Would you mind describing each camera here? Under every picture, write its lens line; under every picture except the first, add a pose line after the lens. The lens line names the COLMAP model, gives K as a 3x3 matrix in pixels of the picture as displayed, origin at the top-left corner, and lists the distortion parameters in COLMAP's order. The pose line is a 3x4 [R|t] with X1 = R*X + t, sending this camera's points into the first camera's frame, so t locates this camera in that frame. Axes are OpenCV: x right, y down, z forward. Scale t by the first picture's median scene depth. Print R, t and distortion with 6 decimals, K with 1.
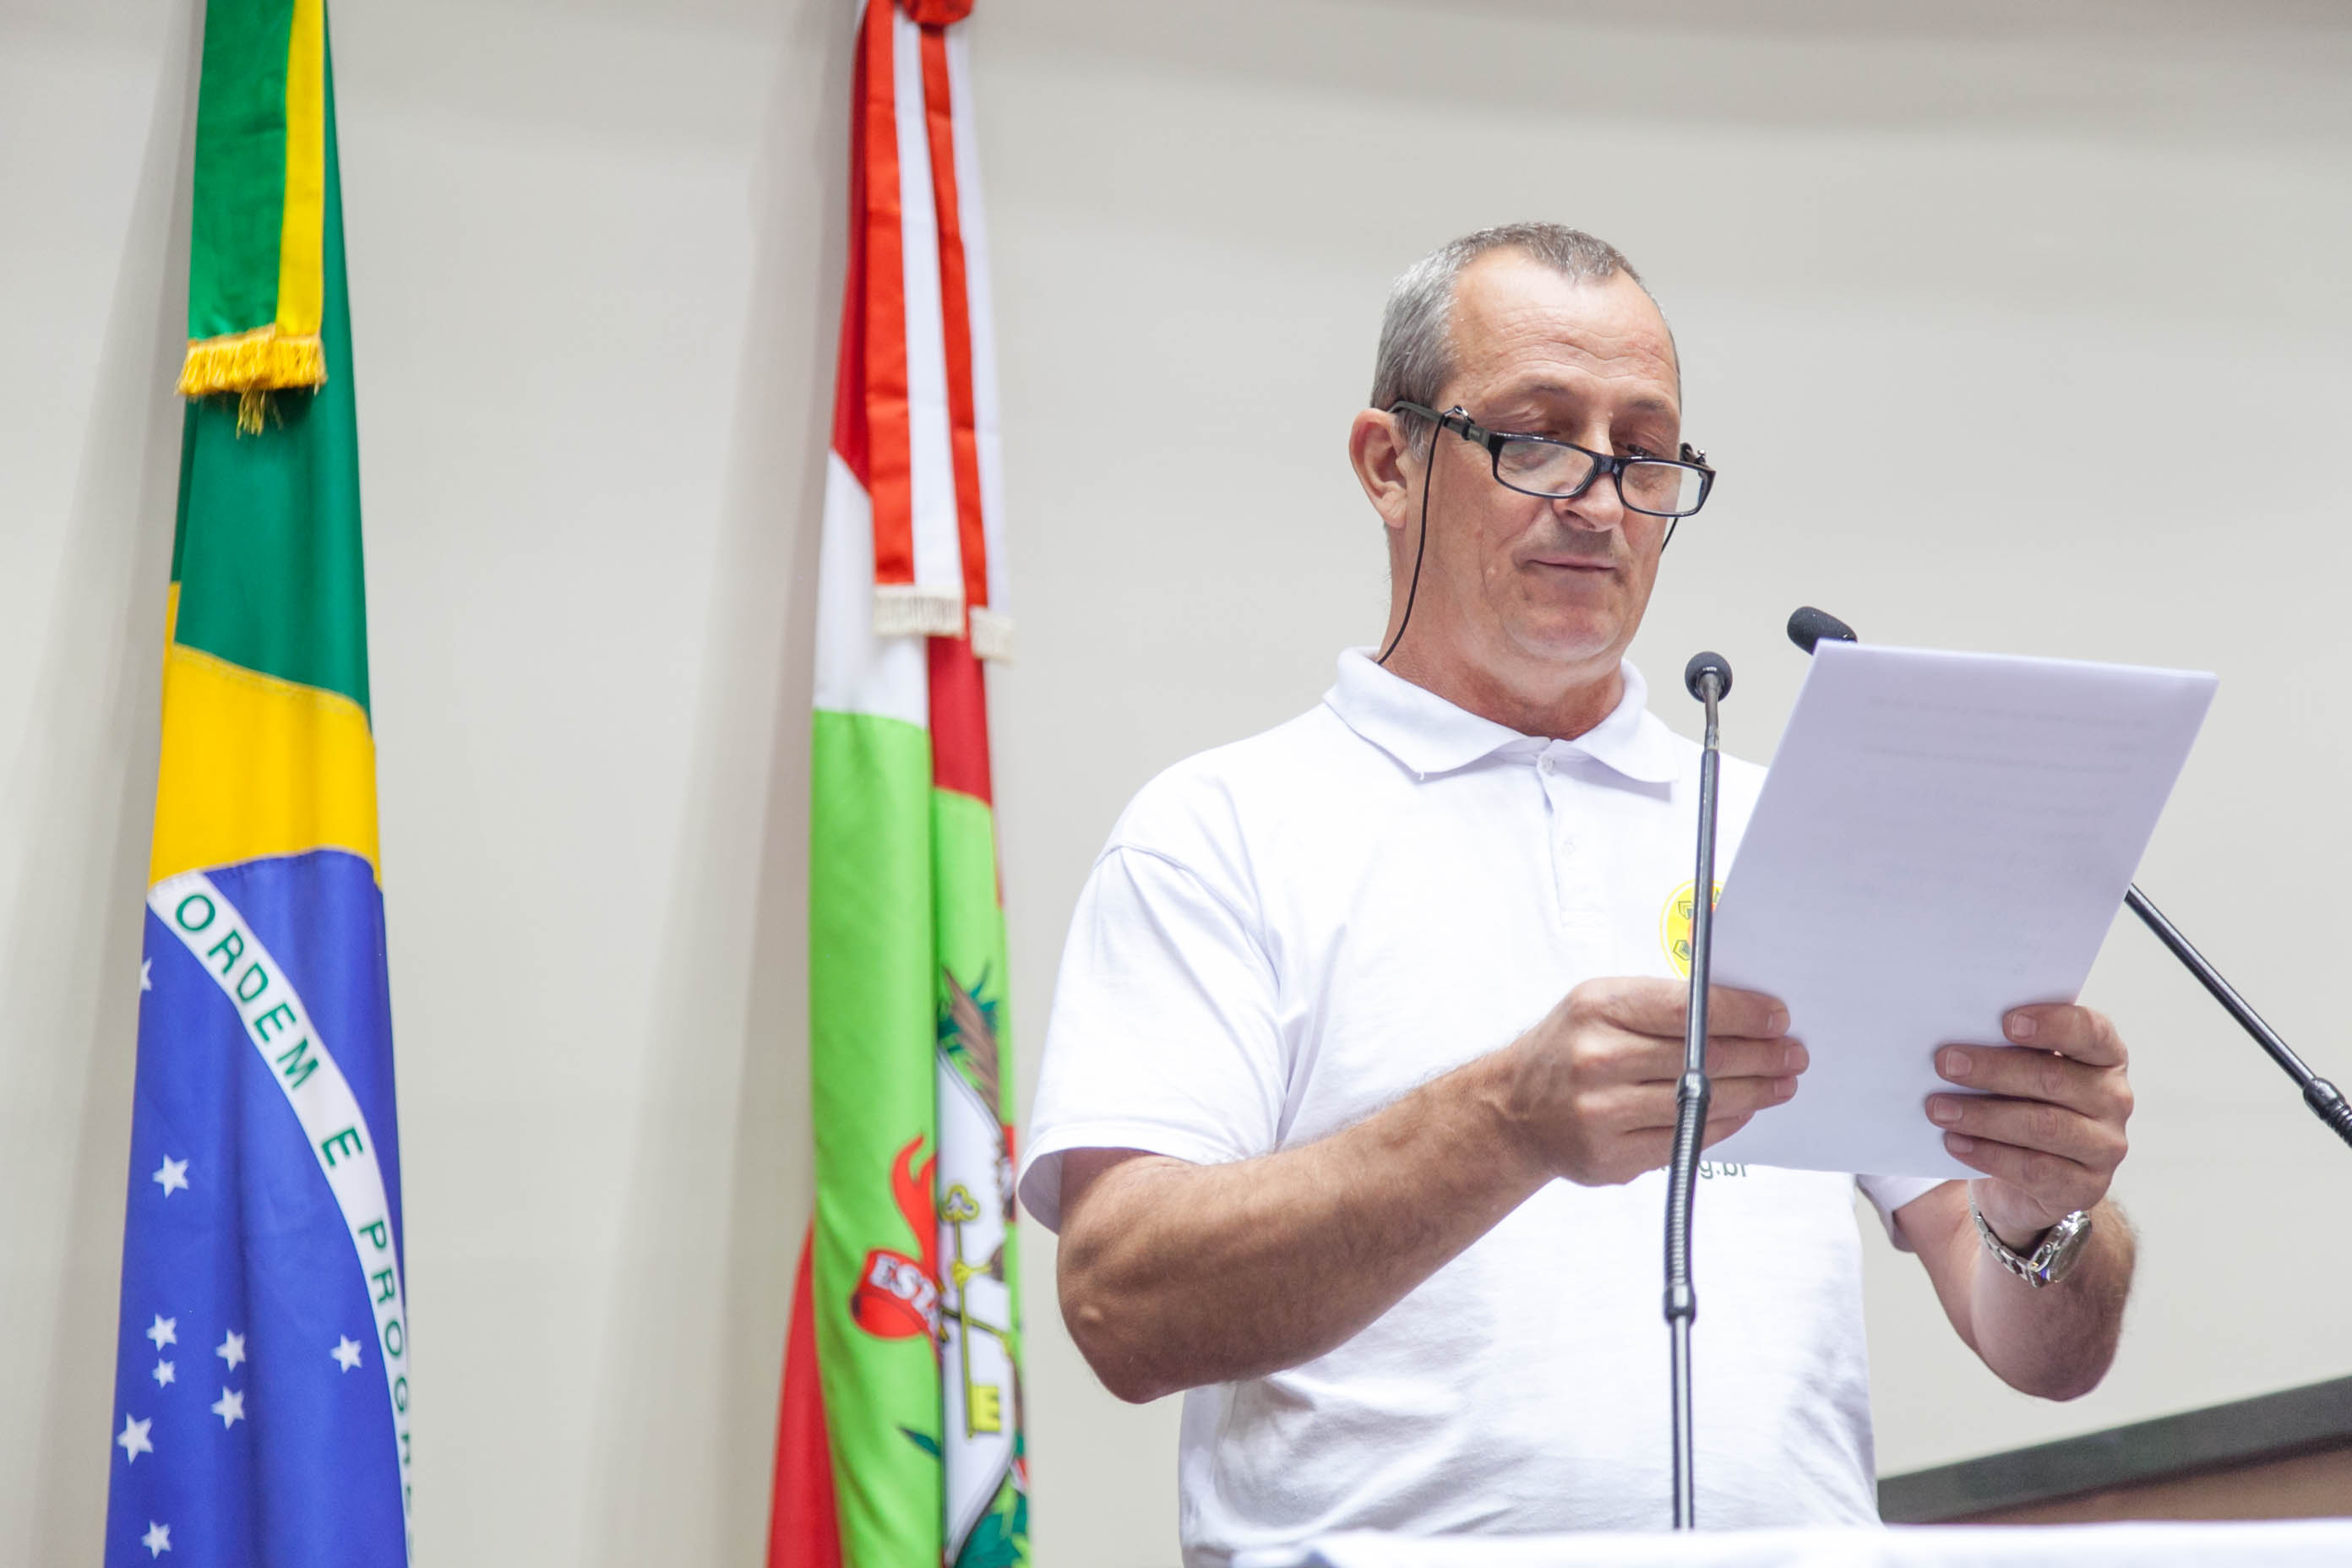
lens RADIAL K [[5600.9, 0, 1180.7], [0, 5600.9, 778.2], [0, 0, 1]] dist [-0.038201, 0.000000]
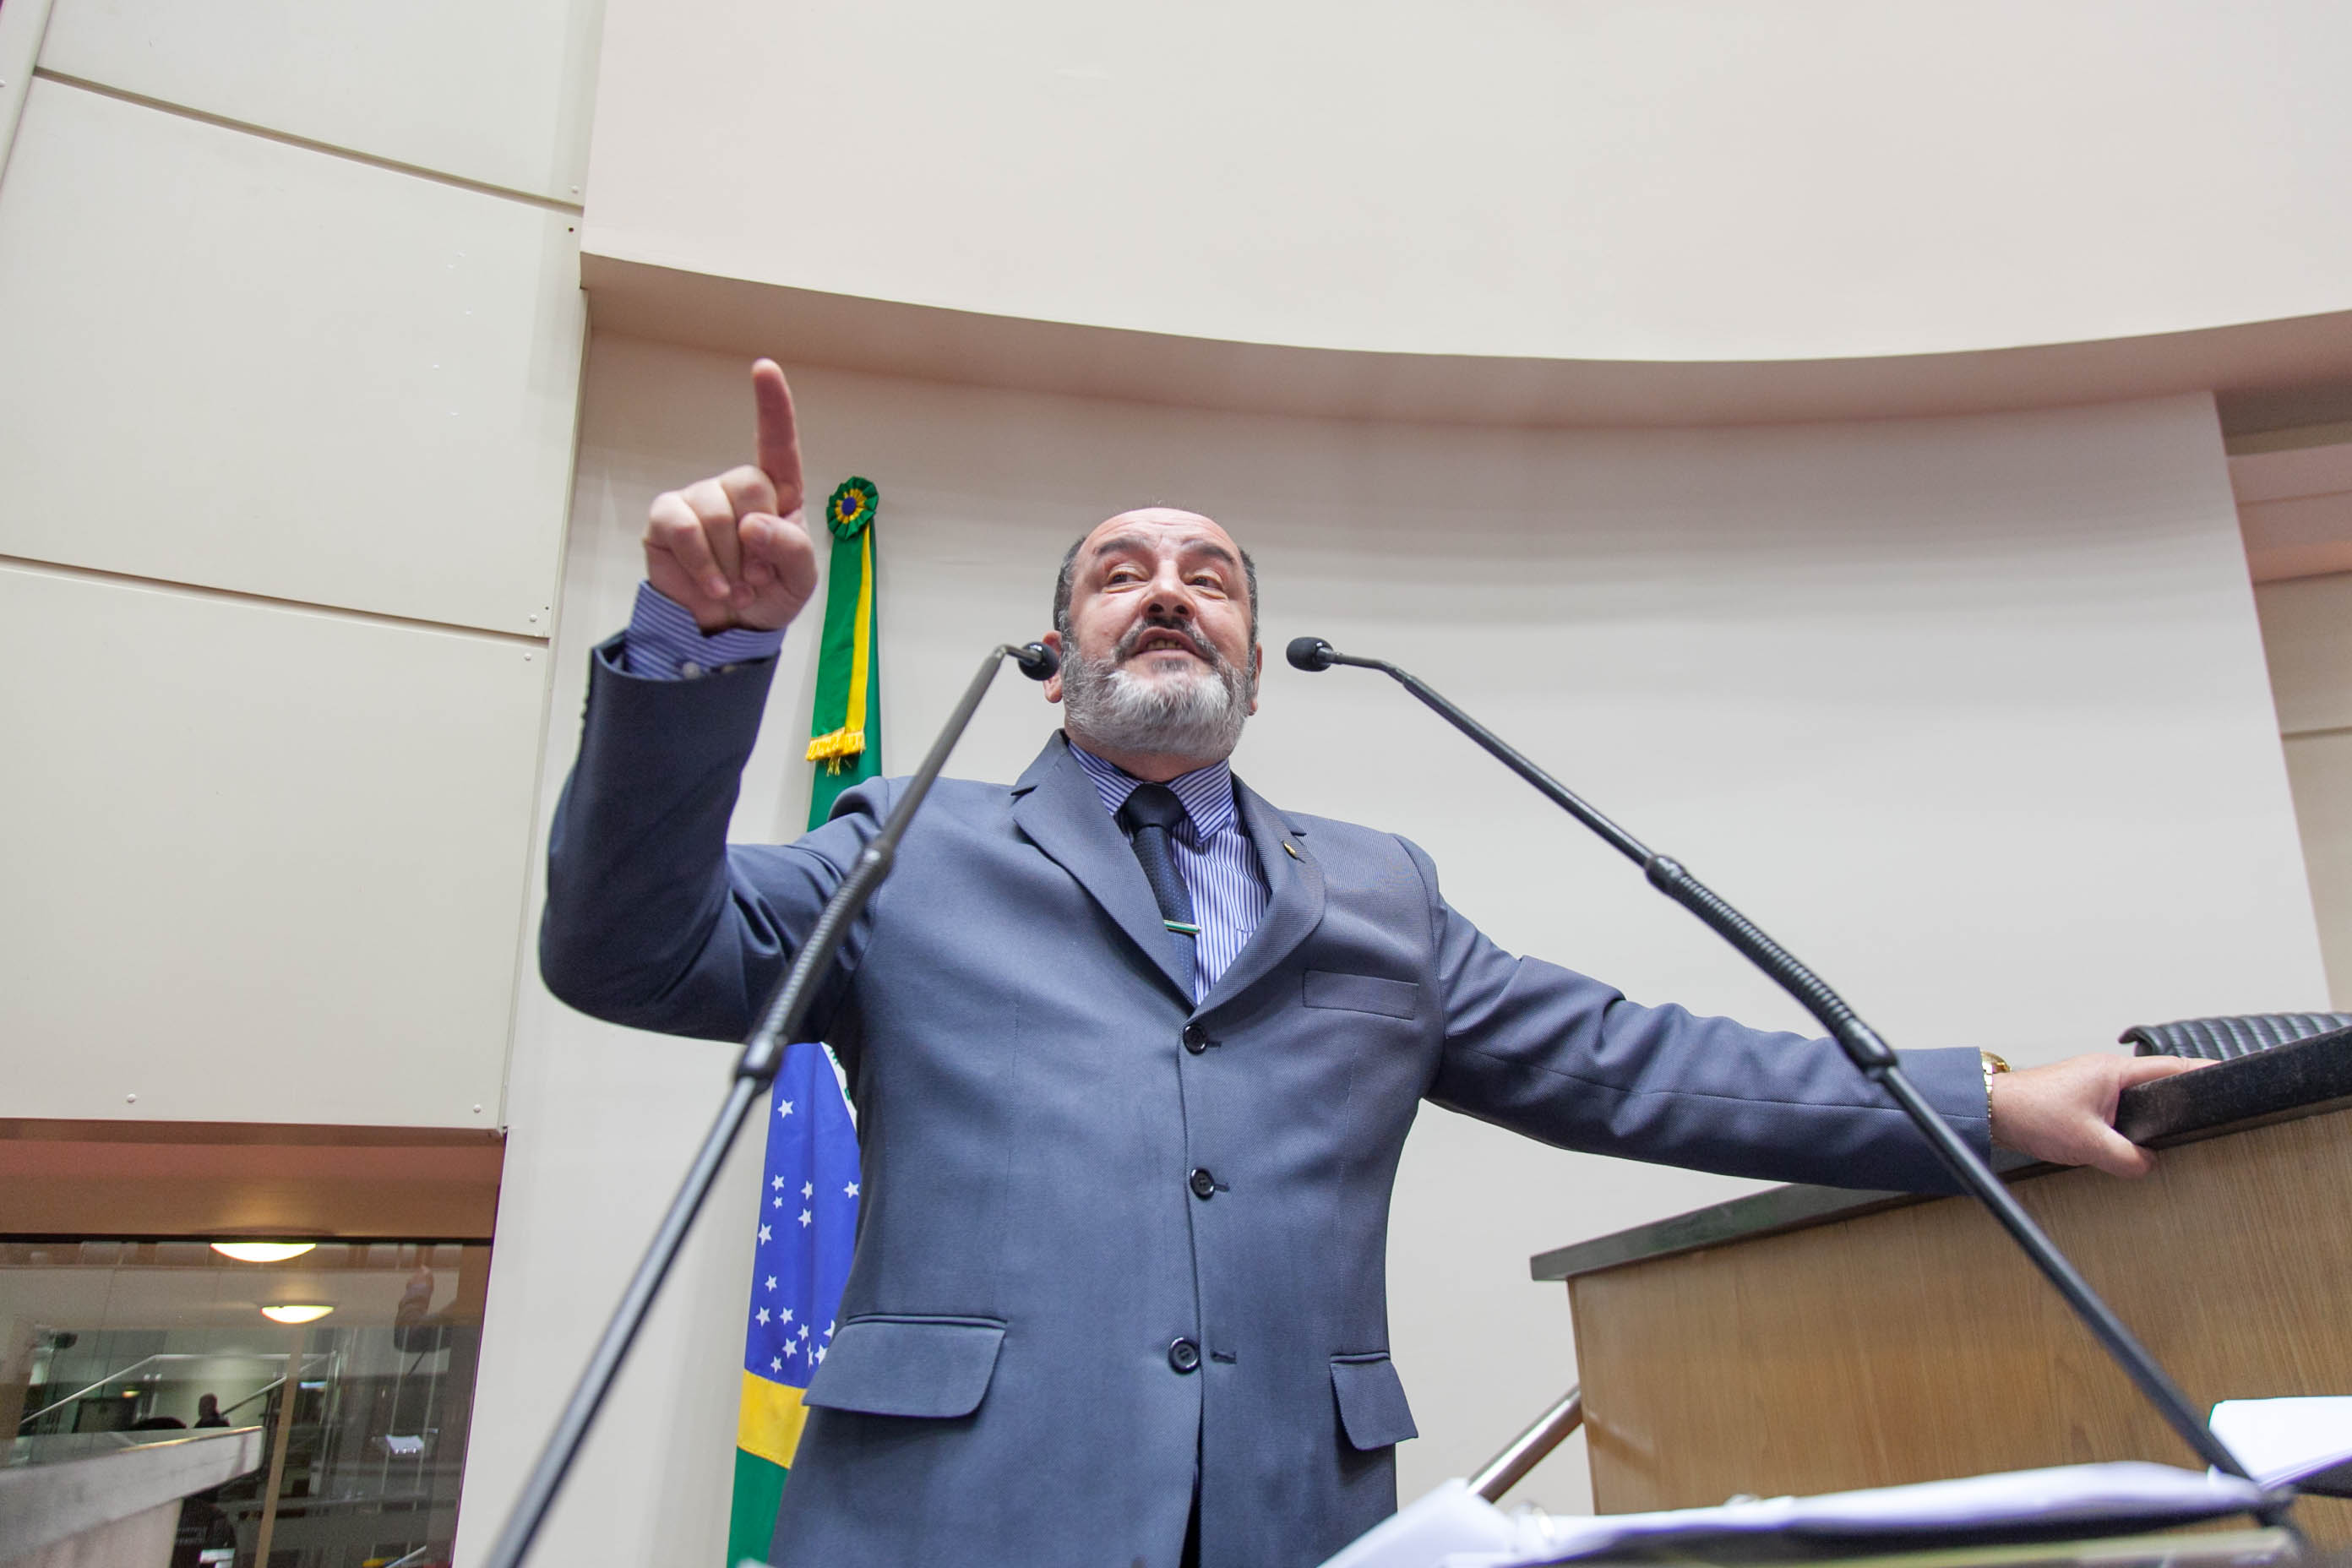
lens RADIAL K [[1591.4, 0, 1198.4], [0, 1591.4, 791.0], [0, 0, 1]] dist [0.010824, 0.007425]
pose [[0.978441, -0.074516, -0.192614, 0.103678], [0.046855, 0.988414, -0.144370, 0.045640], [0.201140, 0.132233, 0.970596, 0.412423]]
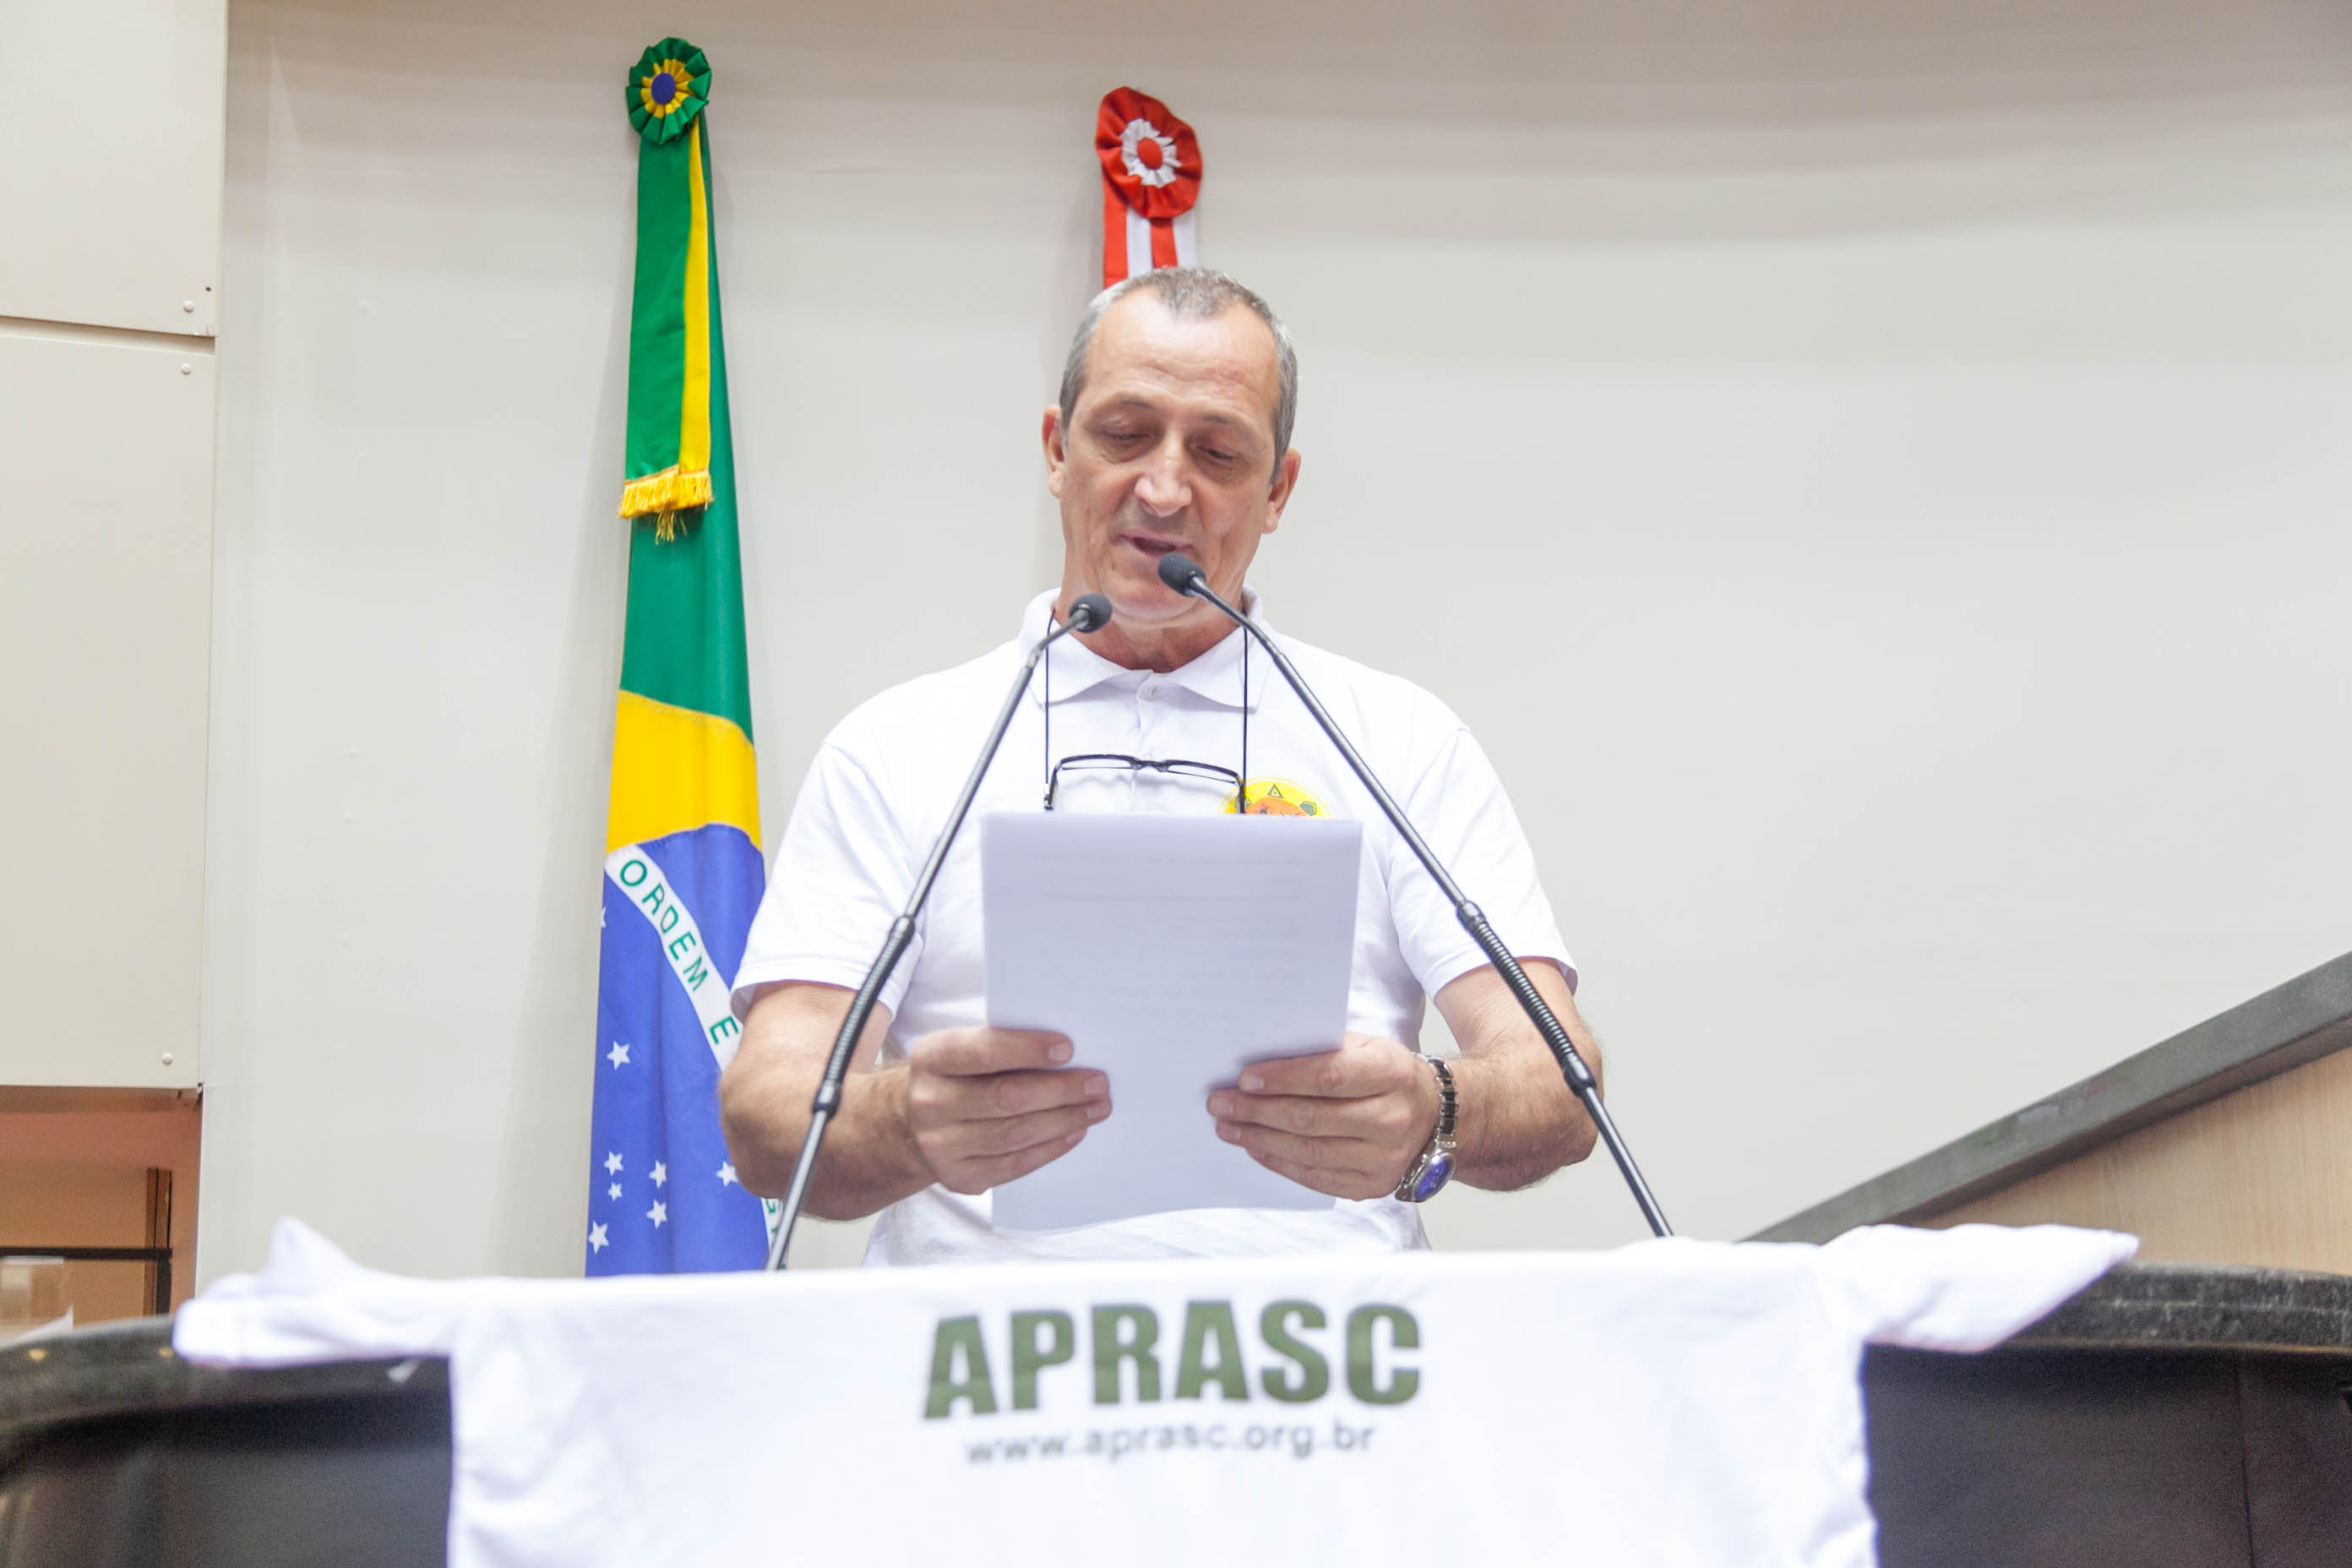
lens RADIAL K [[3557.6, 0, 1122.8], [0, 3557.6, 807.9], [0, 0, 1]] dist [0.091673, 0.000000]
pose [[0.965232, -0.056213, -0.255279, 0.183282], [0.056824, 0.998372, -0.004985, 0.019033], [0.255144, -0.009694, 0.966855, 0.139867]]
